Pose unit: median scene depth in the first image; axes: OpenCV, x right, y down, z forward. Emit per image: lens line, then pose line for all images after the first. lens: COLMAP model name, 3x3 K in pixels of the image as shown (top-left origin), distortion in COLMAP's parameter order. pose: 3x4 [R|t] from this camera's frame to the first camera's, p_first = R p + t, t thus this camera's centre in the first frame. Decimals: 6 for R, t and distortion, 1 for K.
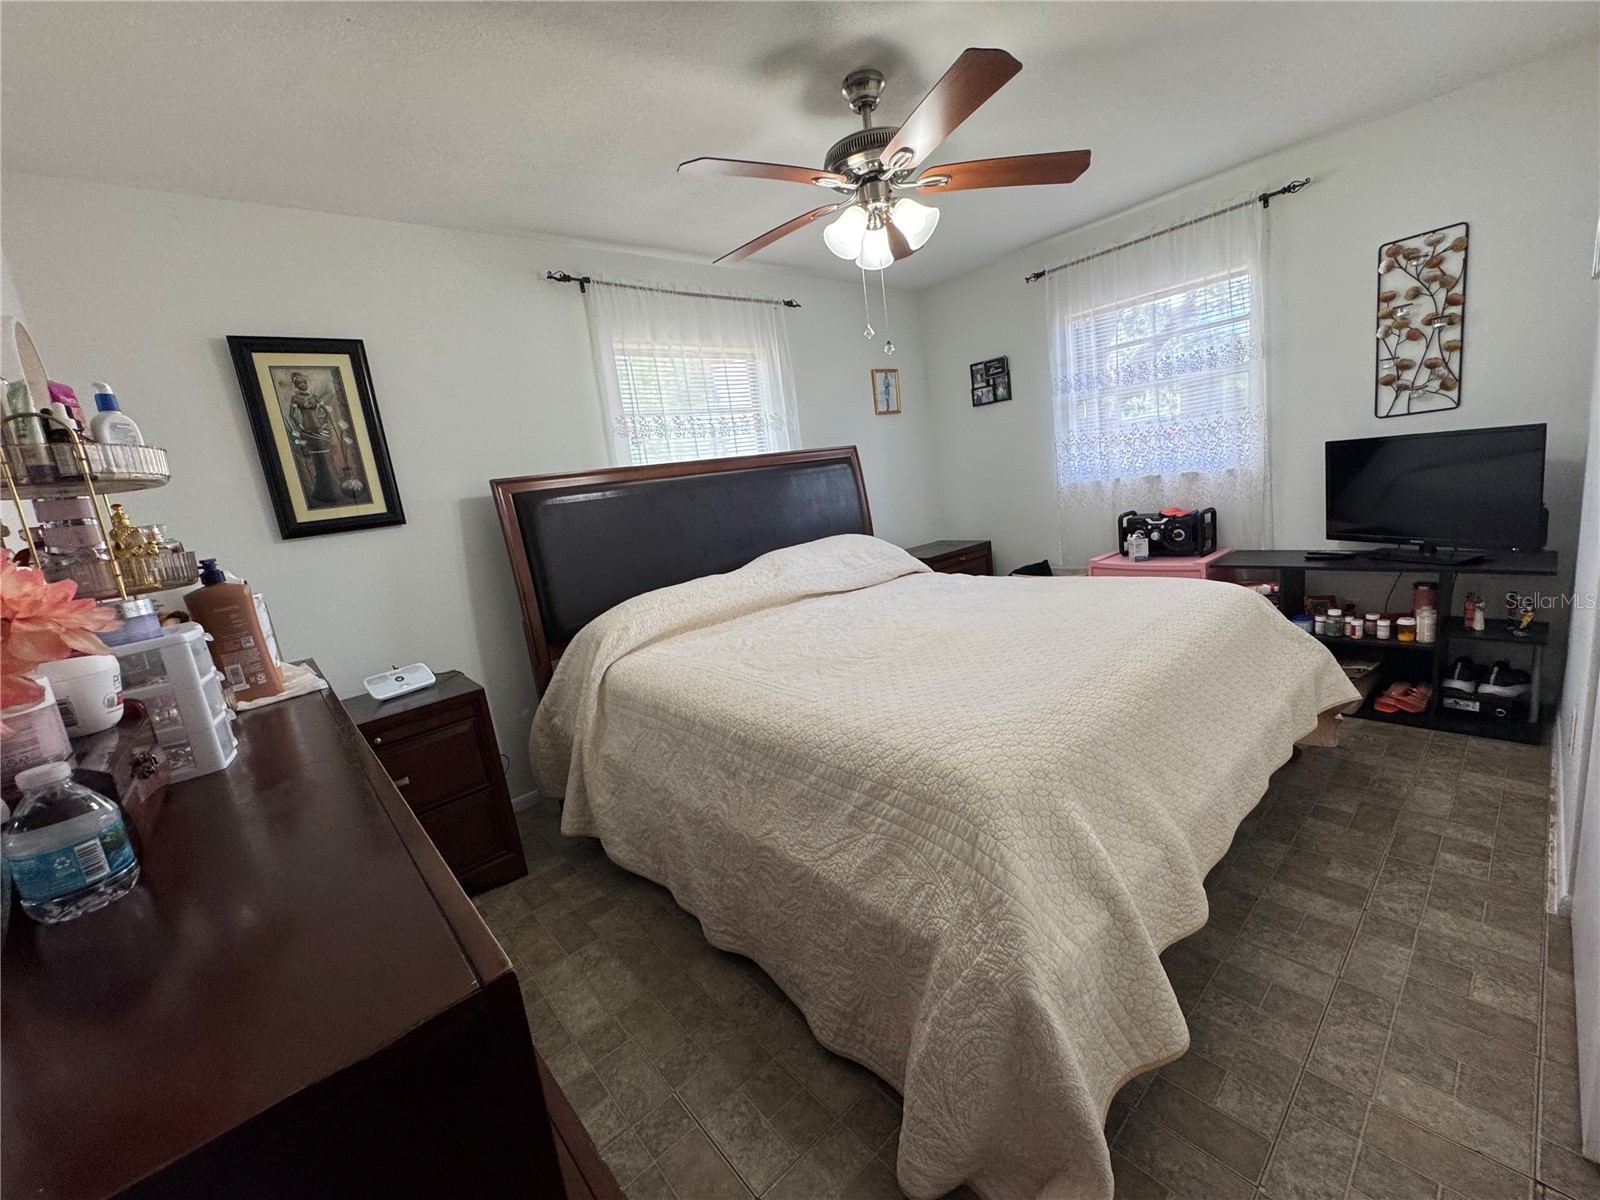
lens RADIAL K [[639.3, 0, 800.7], [0, 639.3, 600.8], [0, 0, 1]] dist [-0.005626, 0.000812]
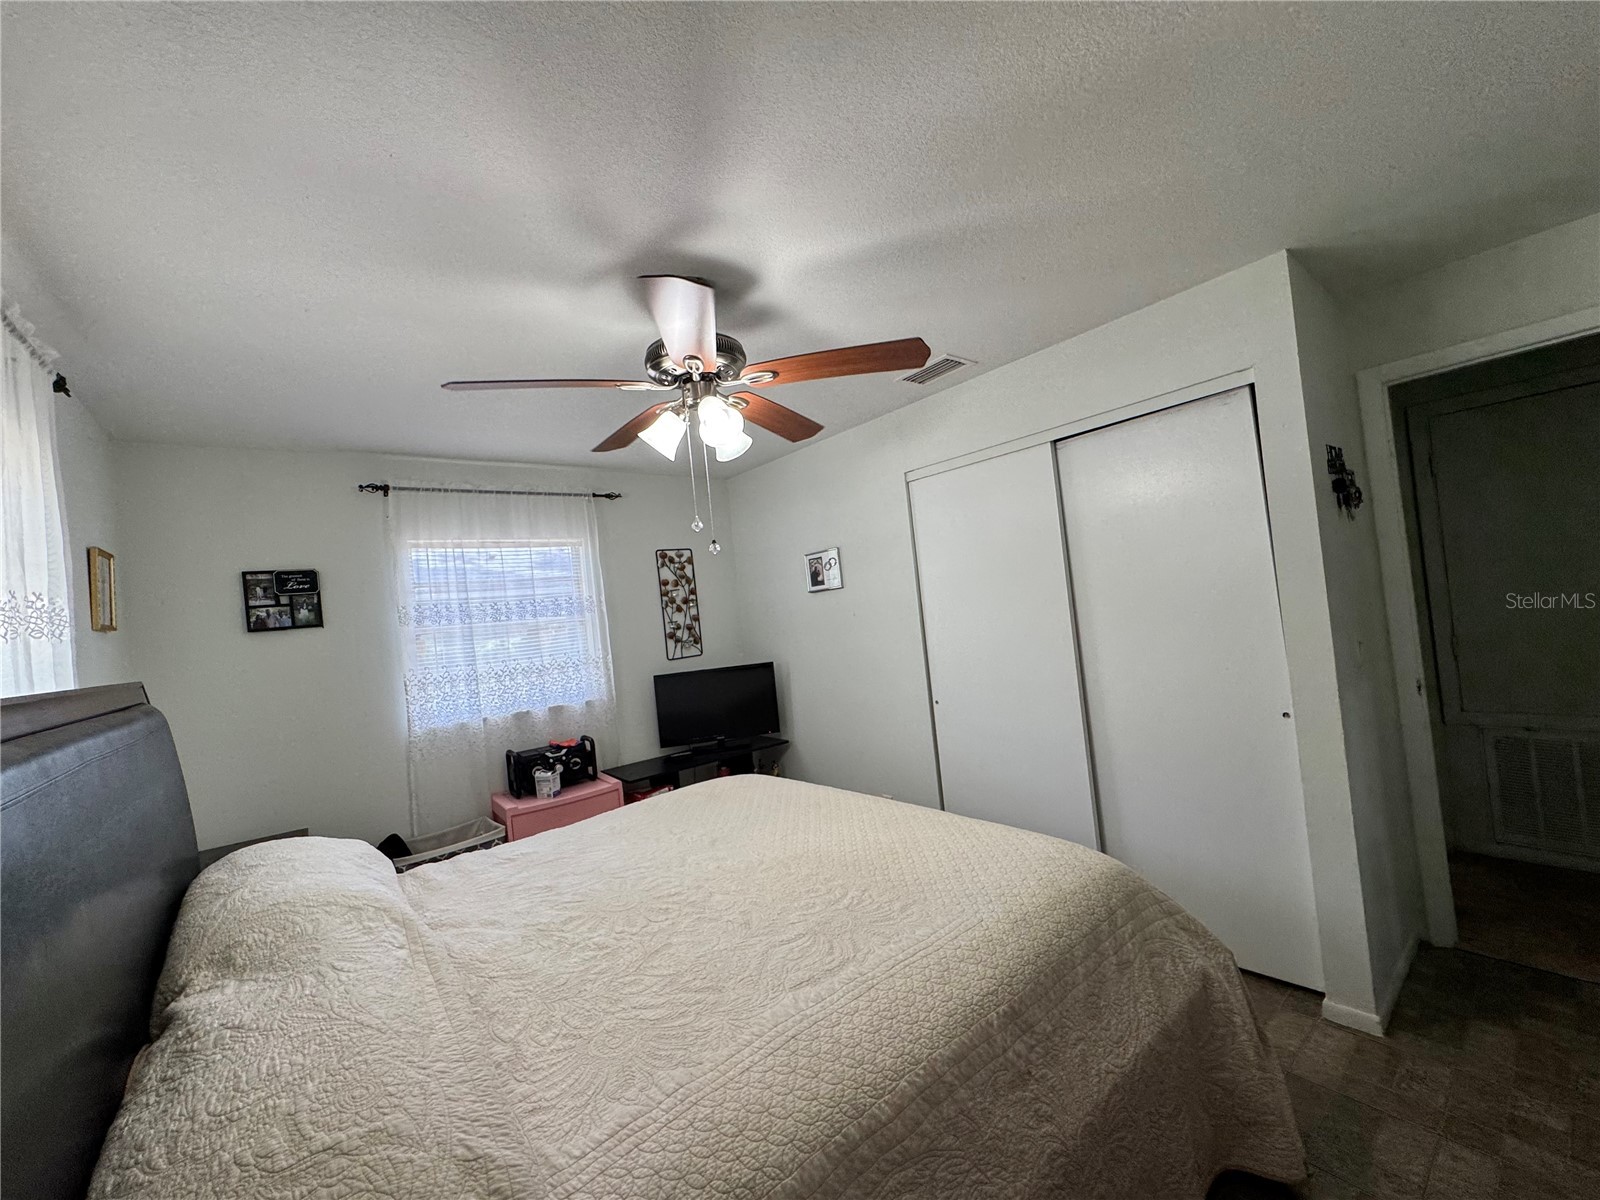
lens RADIAL K [[639.3, 0, 798.2], [0, 639.3, 596.3], [0, 0, 1]] dist [-0.005626, 0.000812]
pose [[0.056260, 0.146691, 0.987581, -0.560156], [0.281201, 0.946777, -0.156649, -0.117306], [-0.957998, 0.286522, 0.012016, 0.682097]]
